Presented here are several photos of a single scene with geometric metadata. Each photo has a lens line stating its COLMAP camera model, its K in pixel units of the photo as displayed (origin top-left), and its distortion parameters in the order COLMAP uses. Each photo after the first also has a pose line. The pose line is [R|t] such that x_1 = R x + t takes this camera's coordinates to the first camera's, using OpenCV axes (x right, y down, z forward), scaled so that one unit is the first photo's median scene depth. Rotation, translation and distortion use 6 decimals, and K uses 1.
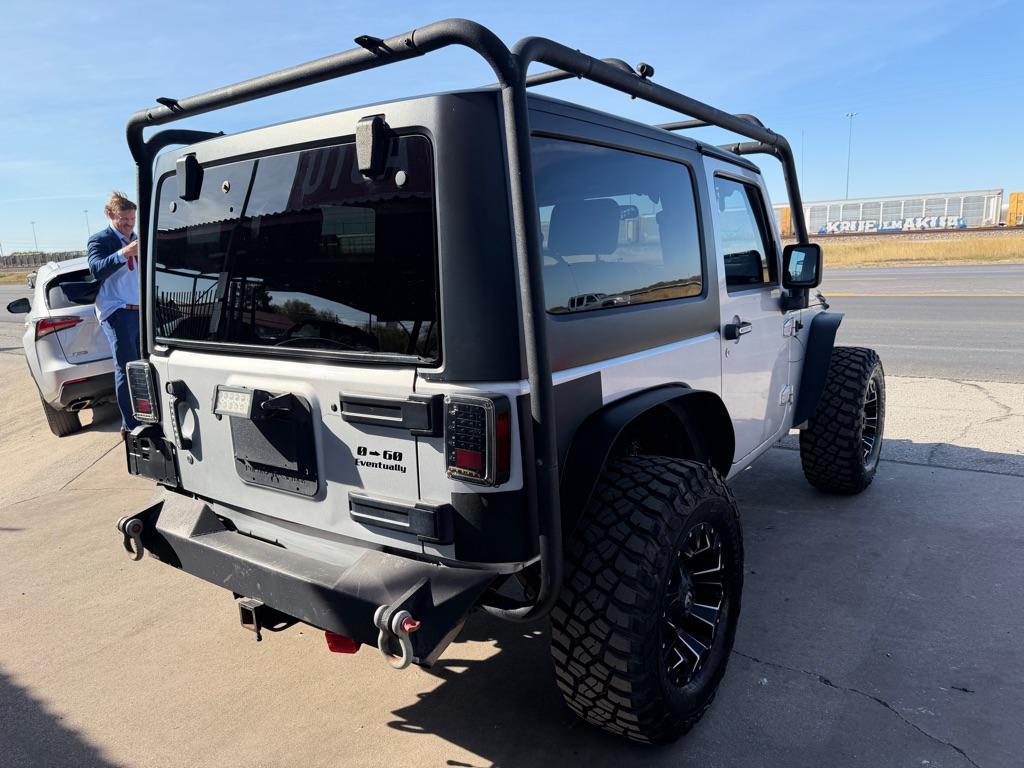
lens RADIAL K [[729.1, 0, 516.8], [0, 729.1, 380.7], [0, 0, 1]] dist [0.038543, -0.054605]
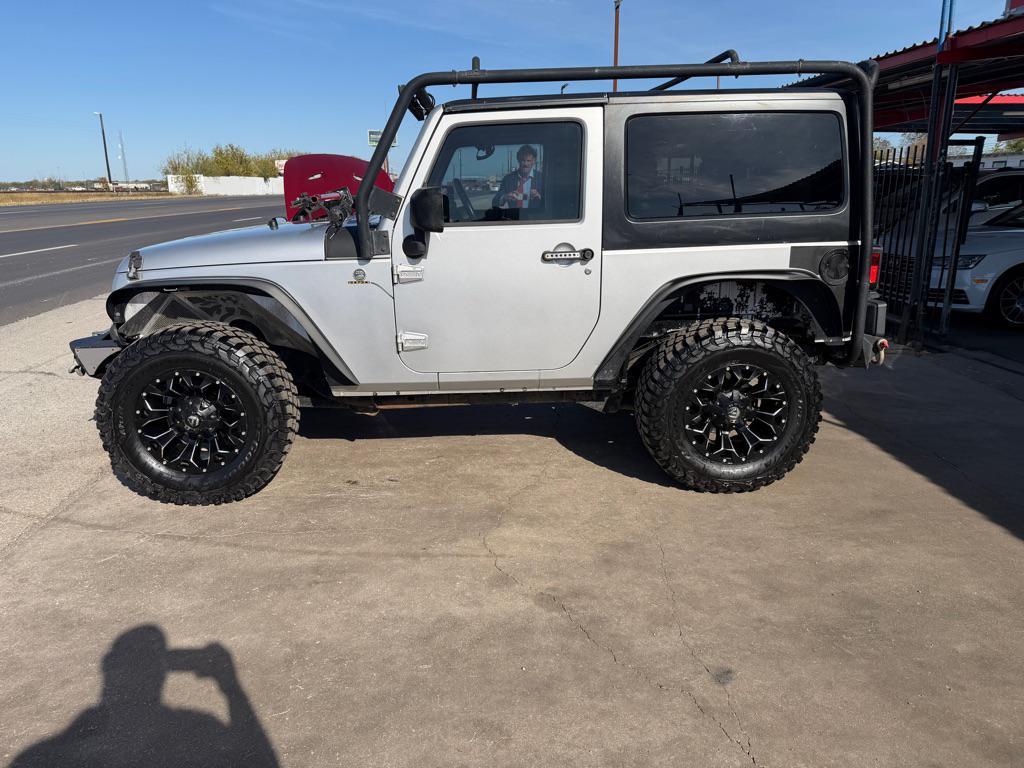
lens RADIAL K [[716.9, 0, 512.0], [0, 716.9, 384.0], [0, 0, 1]] dist [0.096706, -0.150522]
pose [[-0.631138, -0.153784, 0.760273, -1.246791], [0.176430, 0.925997, 0.333769, -0.379501], [-0.755339, 0.344790, -0.557300, 2.528830]]
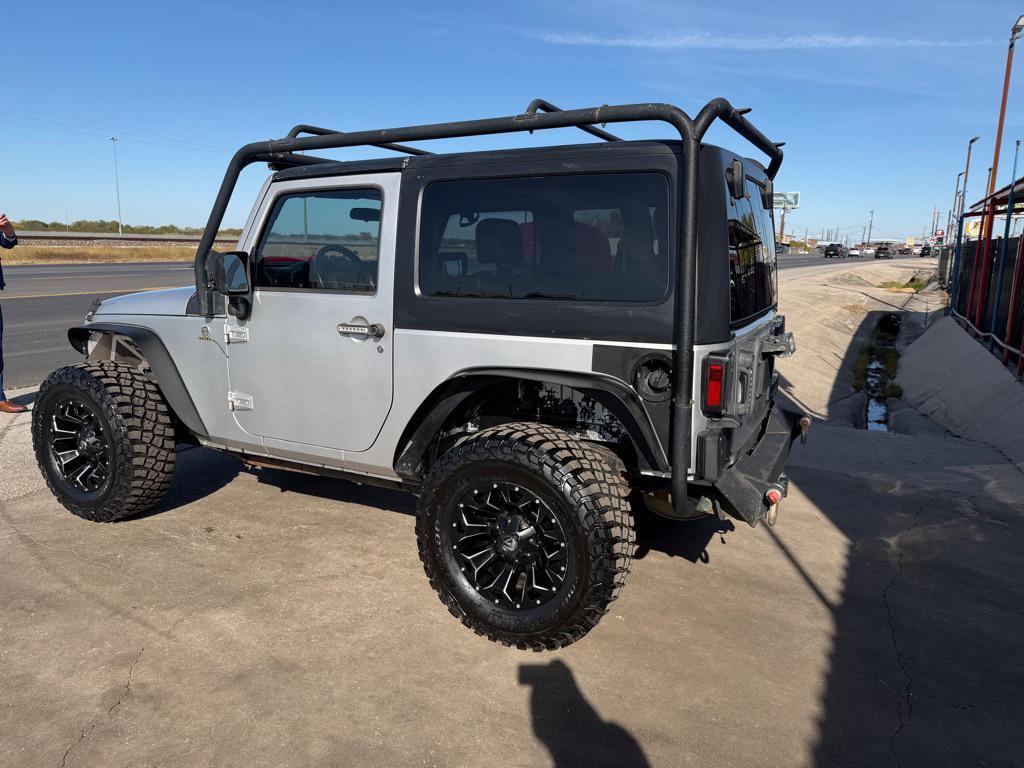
lens RADIAL K [[724.9, 0, 512.0], [0, 724.9, 384.0], [0, 0, 1]] dist [0.086132, -0.130274]
pose [[-0.156577, -0.141683, 0.977451, -1.526541], [0.166563, 0.971695, 0.167530, -0.204658], [-0.973520, 0.189039, -0.128545, 1.511428]]
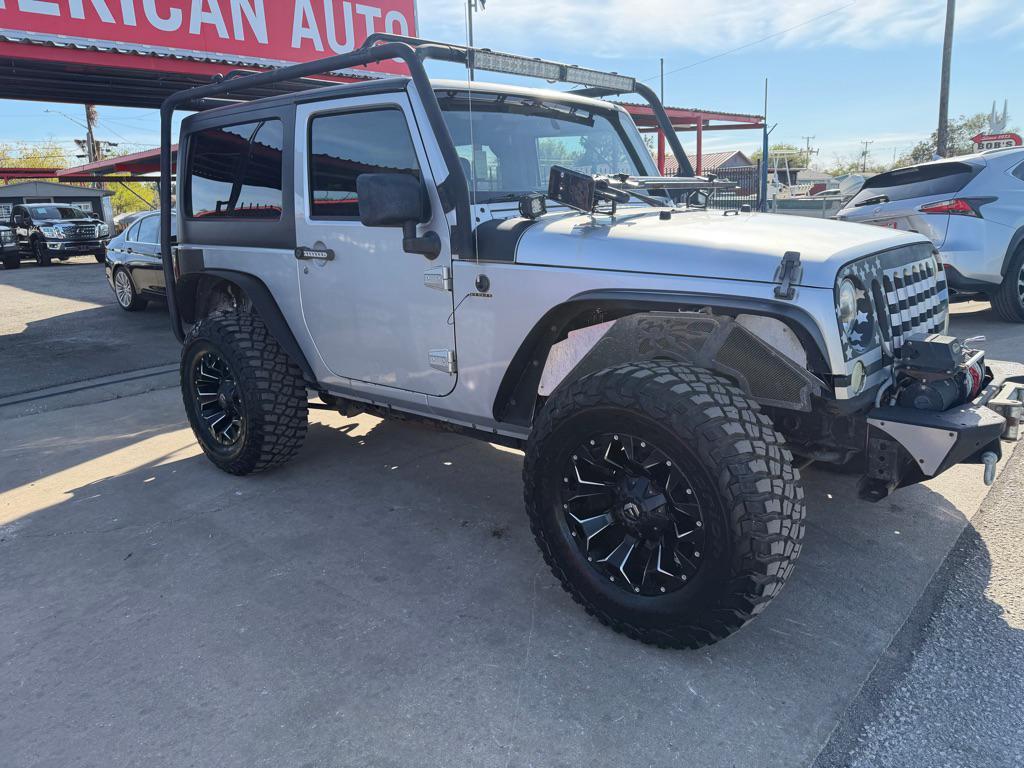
lens RADIAL K [[729.1, 0, 516.8], [0, 729.1, 380.7], [0, 0, 1]] dist [0.038543, -0.054605]
pose [[-0.093652, 0.282732, -0.954616, 1.662490], [-0.133977, 0.946530, 0.293481, -0.305838], [0.986549, 0.155382, -0.050765, 1.643790]]
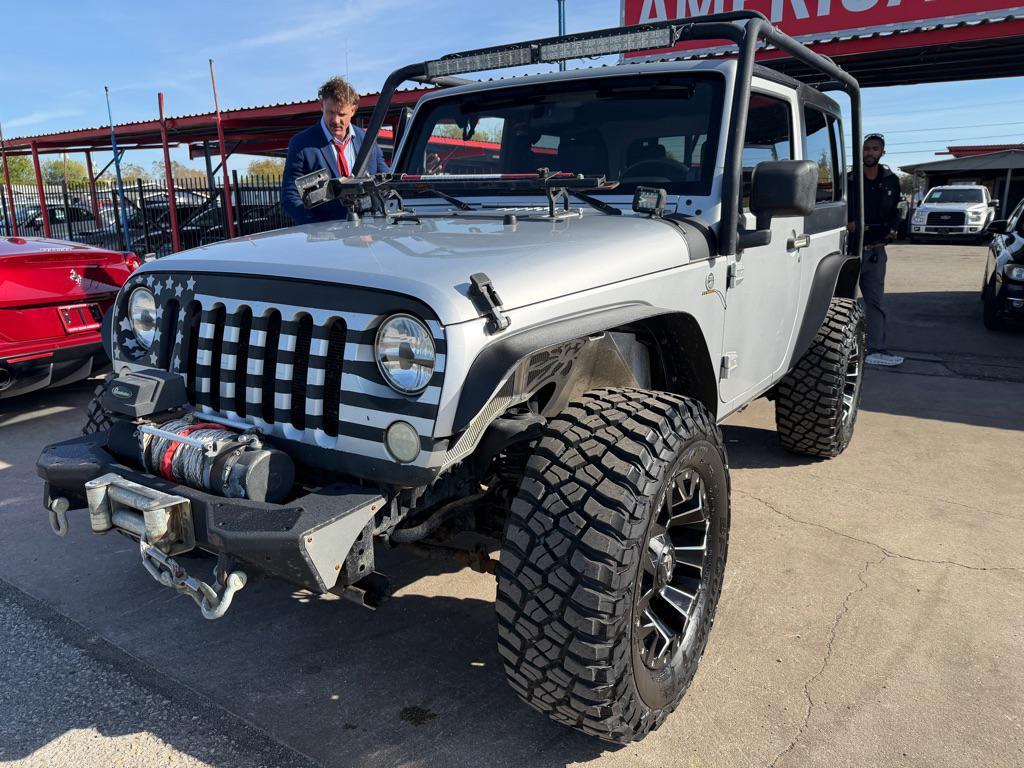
lens RADIAL K [[716.9, 0, 512.0], [0, 716.9, 384.0], [0, 0, 1]] dist [0.096706, -0.150522]
pose [[-0.997315, 0.062903, -0.037486, 0.347060], [0.042185, 0.912000, 0.408015, -0.447734], [0.059853, 0.405339, -0.912205, 2.843616]]
